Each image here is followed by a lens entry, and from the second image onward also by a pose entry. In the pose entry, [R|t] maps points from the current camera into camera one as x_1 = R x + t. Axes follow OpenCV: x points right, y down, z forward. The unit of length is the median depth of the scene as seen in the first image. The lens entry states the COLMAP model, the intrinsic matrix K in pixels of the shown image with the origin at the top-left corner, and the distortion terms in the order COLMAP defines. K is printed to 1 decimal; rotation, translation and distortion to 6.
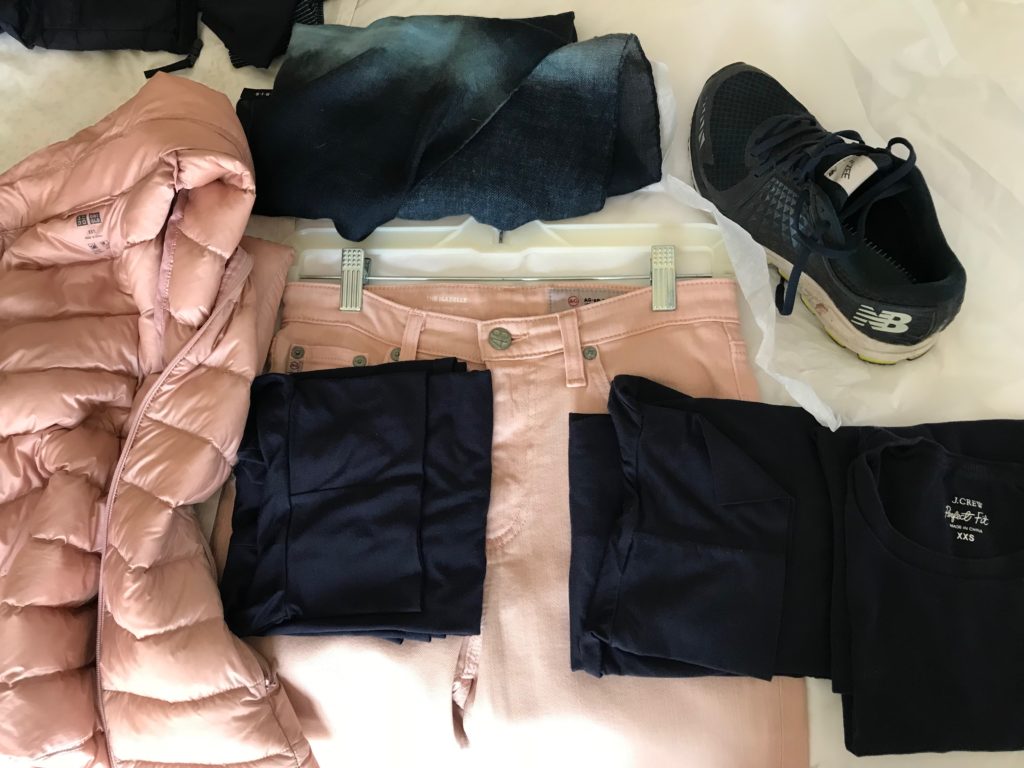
lens RADIAL K [[831.2, 0, 512.0], [0, 831.2, 384.0], [0, 0, 1]] dist [0.003369, 0.002492]
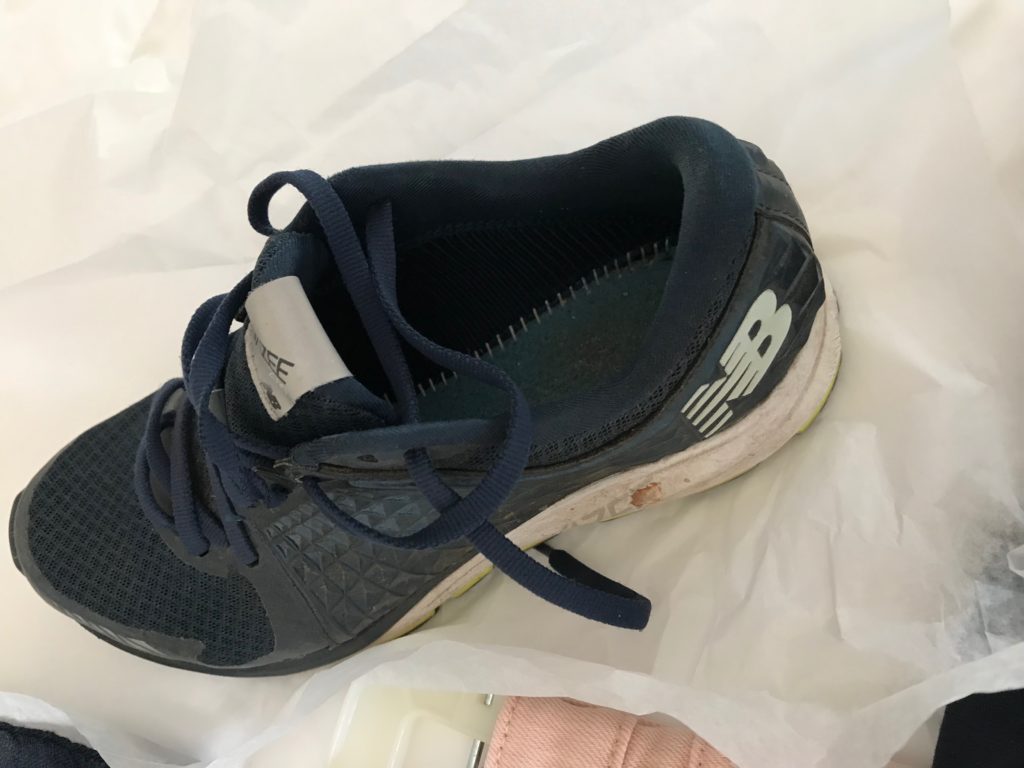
lens RADIAL K [[831.2, 0, 512.0], [0, 831.2, 384.0], [0, 0, 1]] dist [0.003369, 0.002492]
pose [[0.278120, -0.916441, 0.287725, 0.320212], [0.959215, 0.249215, -0.133412, -0.120425], [0.050559, 0.313094, 0.948375, 0.687012]]
